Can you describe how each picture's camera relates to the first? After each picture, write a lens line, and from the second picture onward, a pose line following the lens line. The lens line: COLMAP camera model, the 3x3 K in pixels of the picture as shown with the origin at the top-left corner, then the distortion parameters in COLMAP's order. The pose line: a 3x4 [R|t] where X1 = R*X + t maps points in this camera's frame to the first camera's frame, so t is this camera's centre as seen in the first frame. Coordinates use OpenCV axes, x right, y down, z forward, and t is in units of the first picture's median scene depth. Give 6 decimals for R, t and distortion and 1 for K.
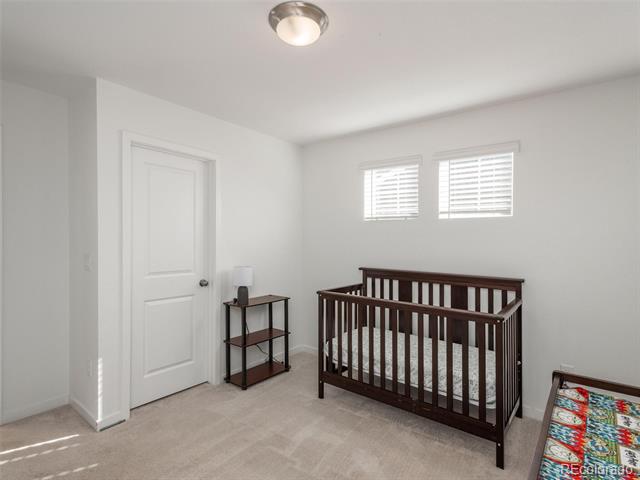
lens RADIAL K [[335.7, 0, 320.0], [0, 335.7, 240.0], [0, 0, 1]] dist [0.000783, -0.000032]
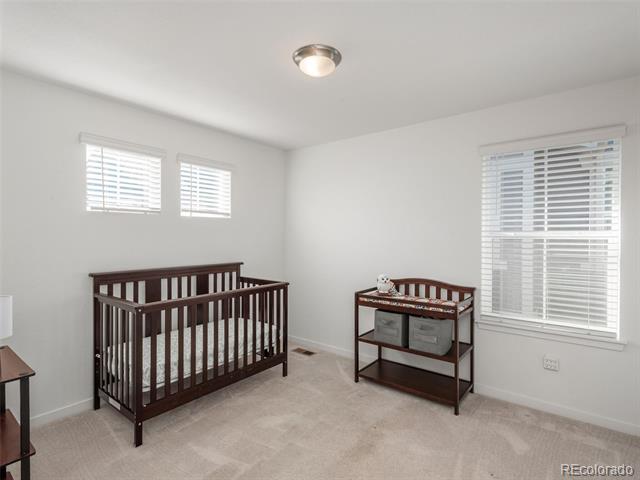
lens RADIAL K [[335.7, 0, 320.0], [0, 335.7, 240.0], [0, 0, 1]] dist [0.000783, -0.000032]
pose [[-0.012657, -0.022484, 0.999667, -0.758913], [0.001964, 0.999745, 0.022511, -0.010791], [-0.999918, 0.002249, -0.012609, 0.601927]]
